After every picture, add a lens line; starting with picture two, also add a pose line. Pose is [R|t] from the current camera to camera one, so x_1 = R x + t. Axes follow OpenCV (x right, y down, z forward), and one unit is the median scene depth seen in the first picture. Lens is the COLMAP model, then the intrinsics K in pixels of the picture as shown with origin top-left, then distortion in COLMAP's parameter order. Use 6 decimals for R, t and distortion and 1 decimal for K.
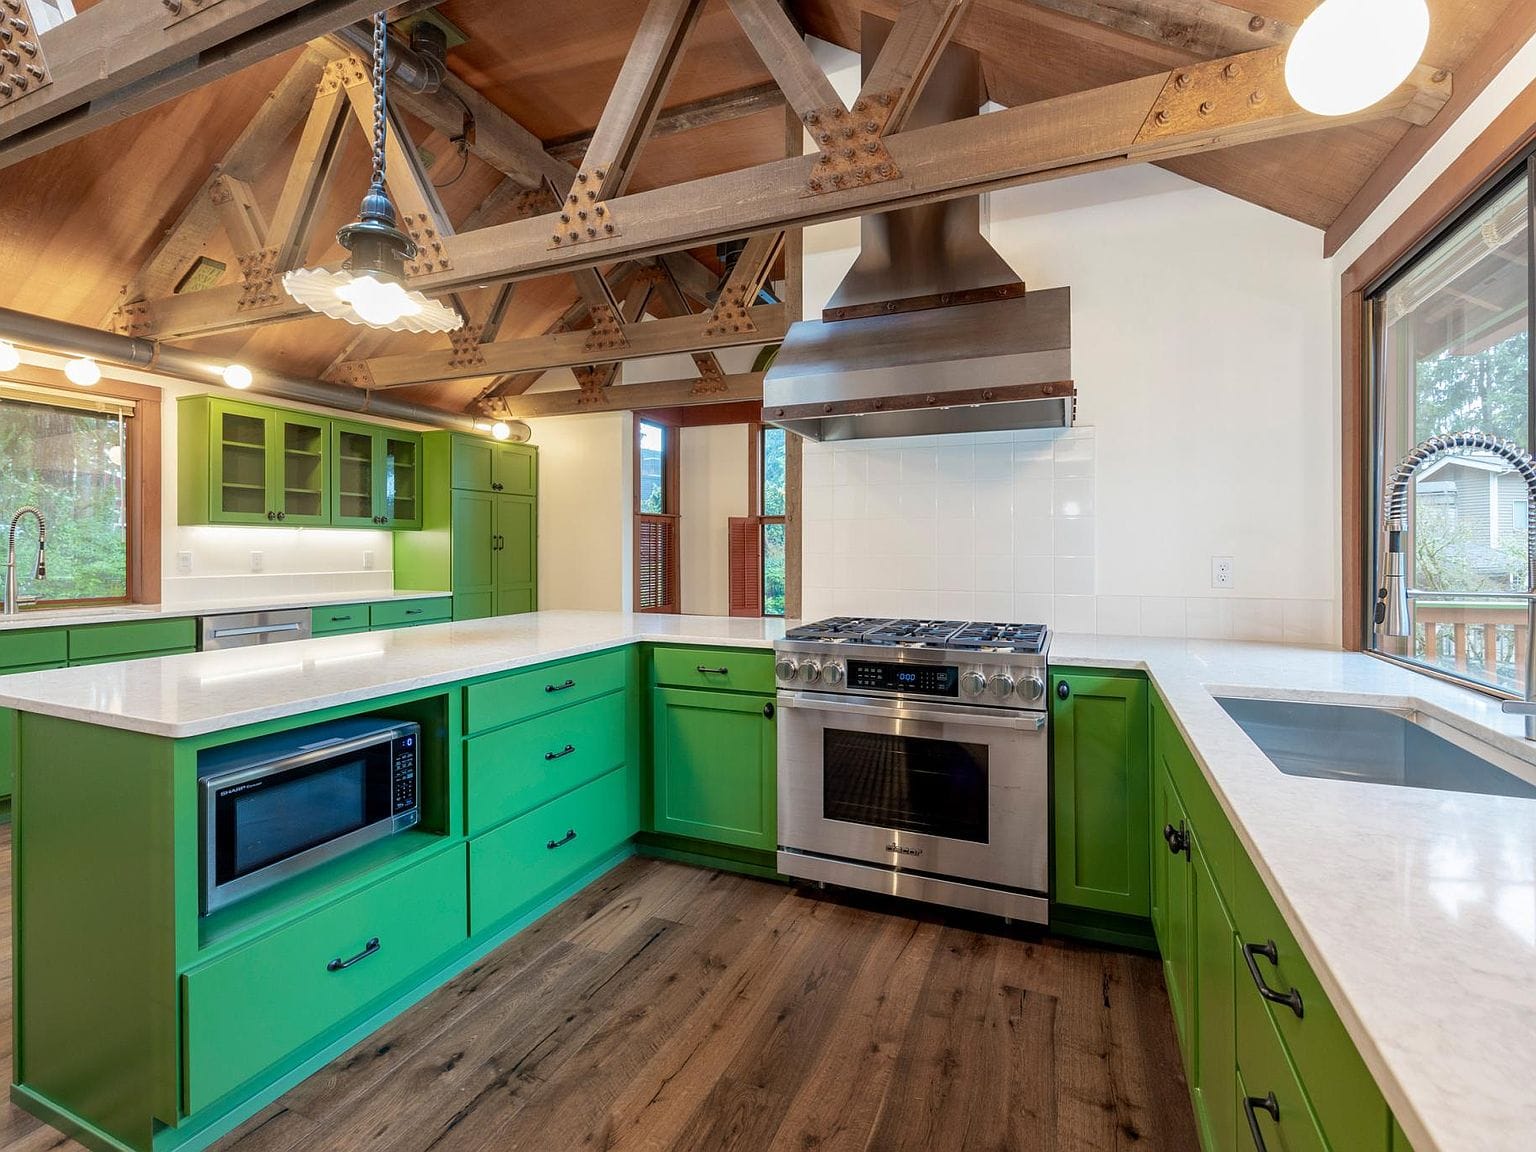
lens RADIAL K [[698.2, 0, 770.0], [0, 698.2, 554.4], [0, 0, 1]] dist [-0.001102, -0.000210]
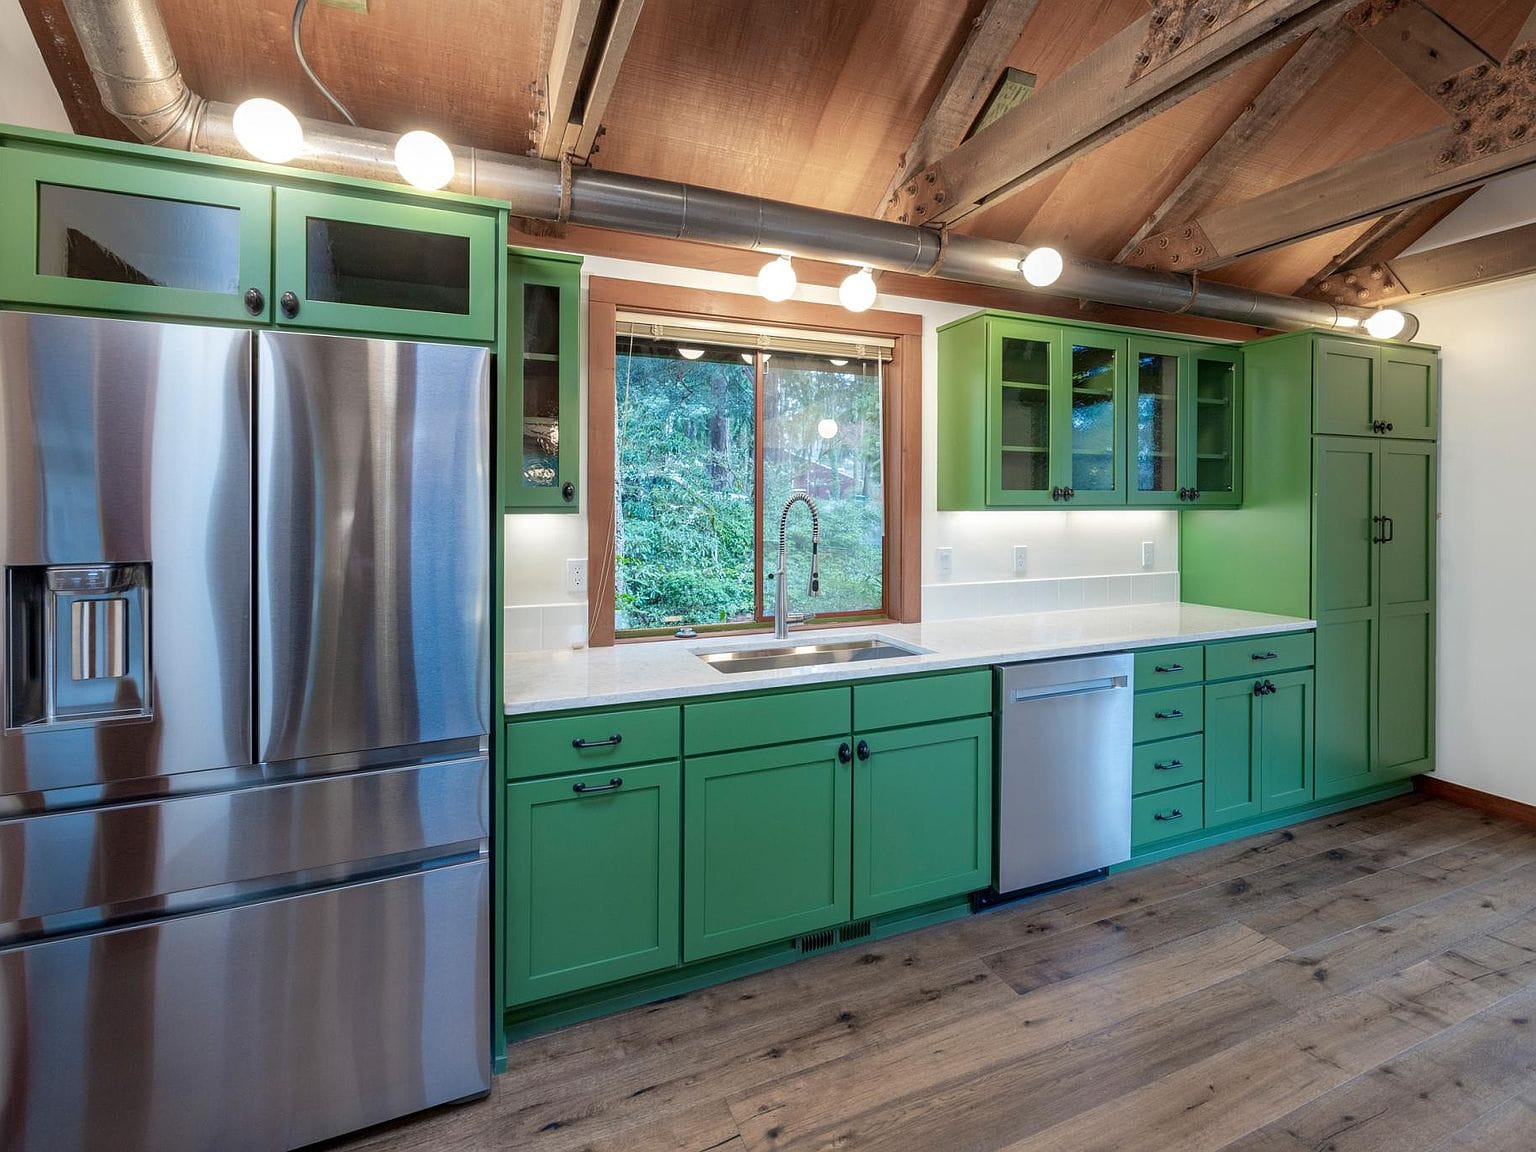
lens RADIAL K [[729.2, 0, 770.0], [0, 729.2, 514.9], [0, 0, 1]] dist [-0.001541, -0.000250]
pose [[0.709721, 0.007607, -0.704442, -0.432280], [-0.004846, 0.999971, 0.005916, -0.038571], [0.704467, -0.000785, 0.709737, 0.345793]]
